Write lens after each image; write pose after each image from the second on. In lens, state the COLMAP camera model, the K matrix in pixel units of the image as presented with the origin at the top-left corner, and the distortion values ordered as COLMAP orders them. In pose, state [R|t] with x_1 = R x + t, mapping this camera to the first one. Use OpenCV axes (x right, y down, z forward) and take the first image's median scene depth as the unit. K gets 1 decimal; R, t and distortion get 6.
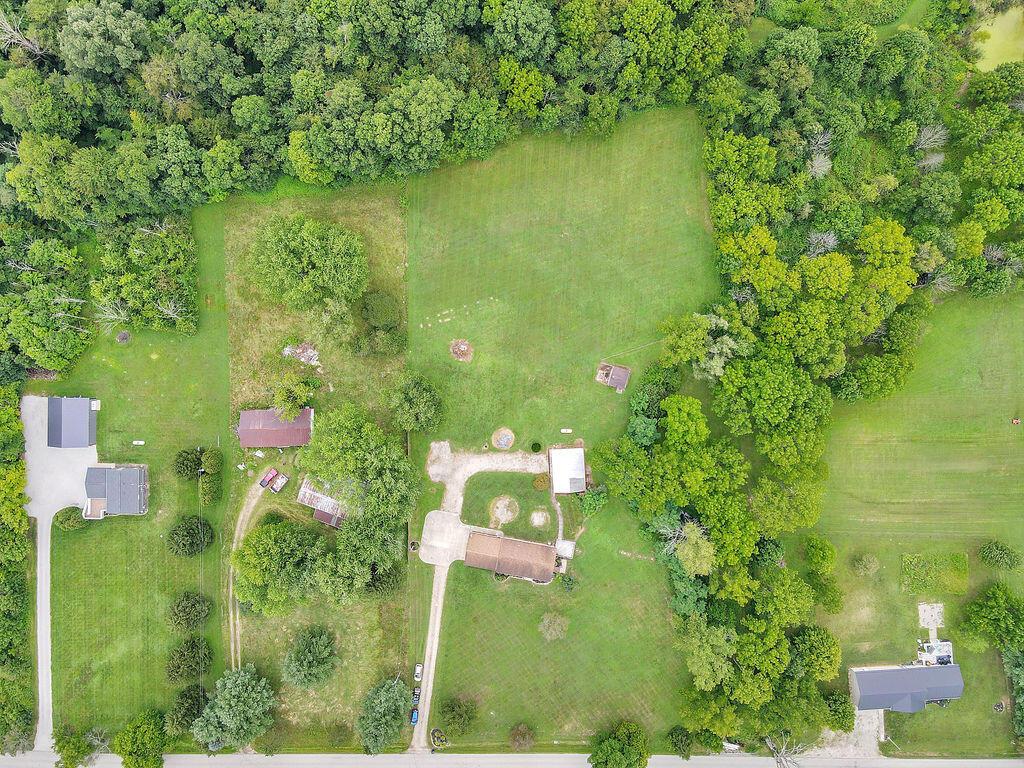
lens RADIAL K [[712.5, 0, 512.0], [0, 712.5, 384.0], [0, 0, 1]] dist [0.004964, 0.000630]
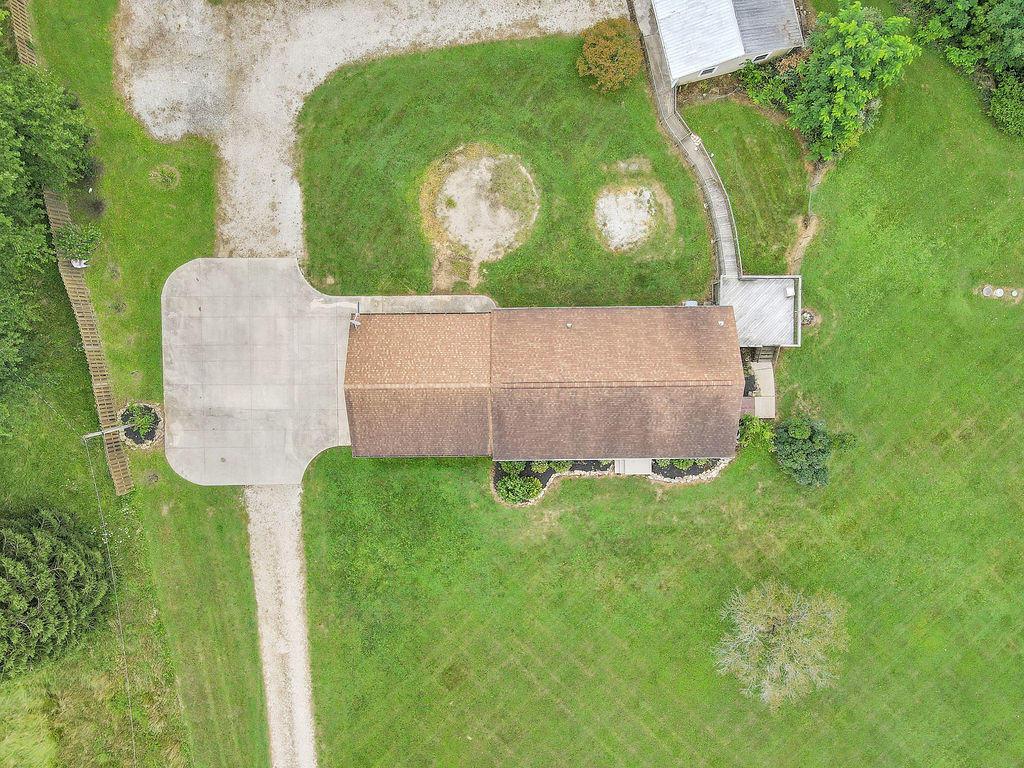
lens RADIAL K [[712.5, 0, 512.0], [0, 712.5, 384.0], [0, 0, 1]] dist [0.004964, 0.000630]
pose [[0.980811, -0.194902, -0.004717, -0.010726], [0.194873, 0.980810, -0.006026, 0.239266], [0.005801, 0.004991, 0.999971, 0.760156]]
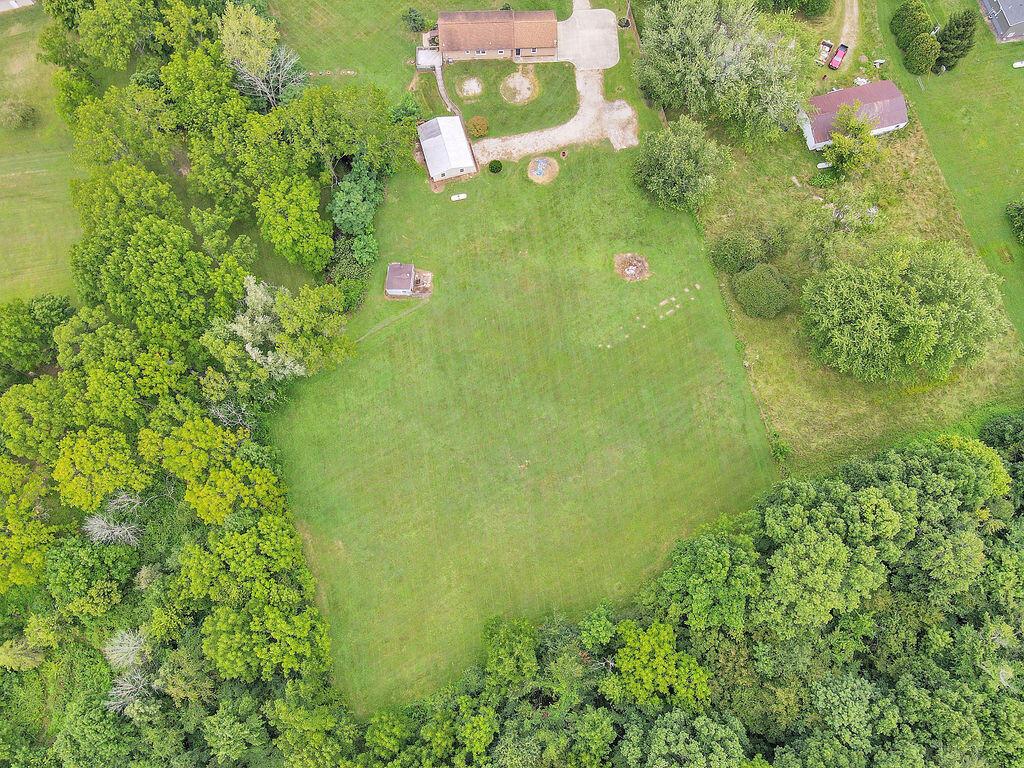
lens RADIAL K [[712.5, 0, 512.0], [0, 712.5, 384.0], [0, 0, 1]] dist [0.004964, 0.000630]
pose [[-0.975484, 0.212812, -0.056057, 0.103676], [-0.220050, -0.946723, 0.235146, -0.287255], [-0.003028, 0.241716, 0.970342, 0.355958]]
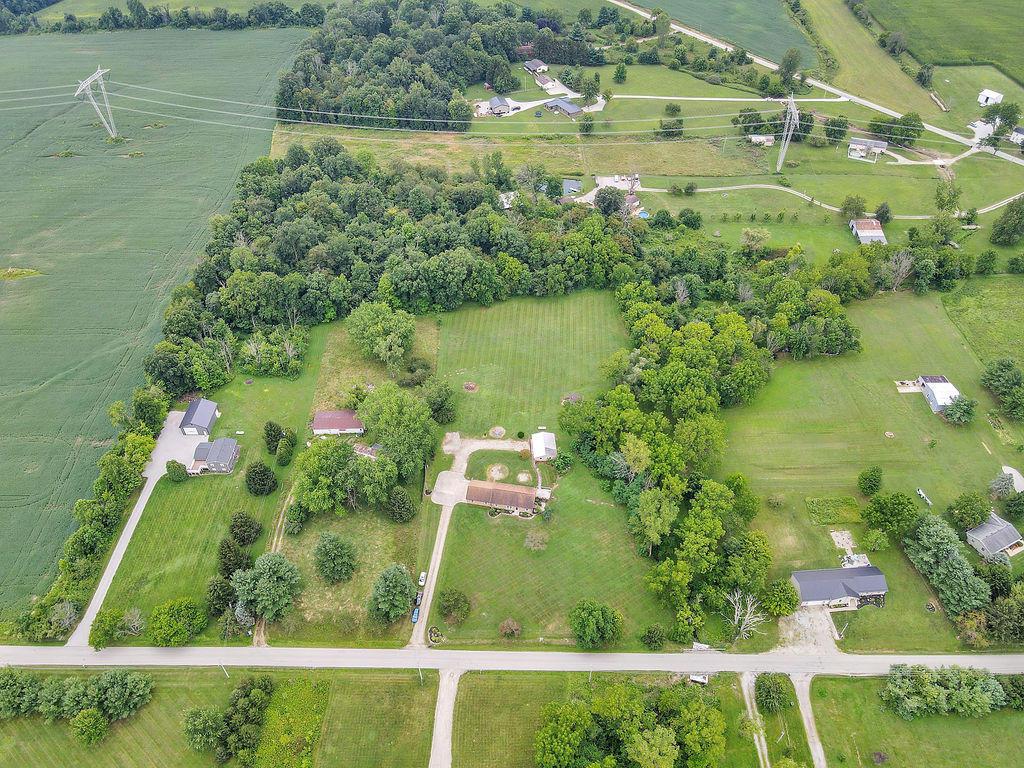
lens RADIAL K [[742.6, 0, 512.4], [0, 742.6, 417.6], [0, 0, 1]] dist [-0.000108, 0.007061]
pose [[0.999981, -0.003887, -0.004695, 0.023997], [-0.000627, 0.700573, -0.713580, 1.101185], [0.006063, 0.713570, 0.700558, -0.049885]]
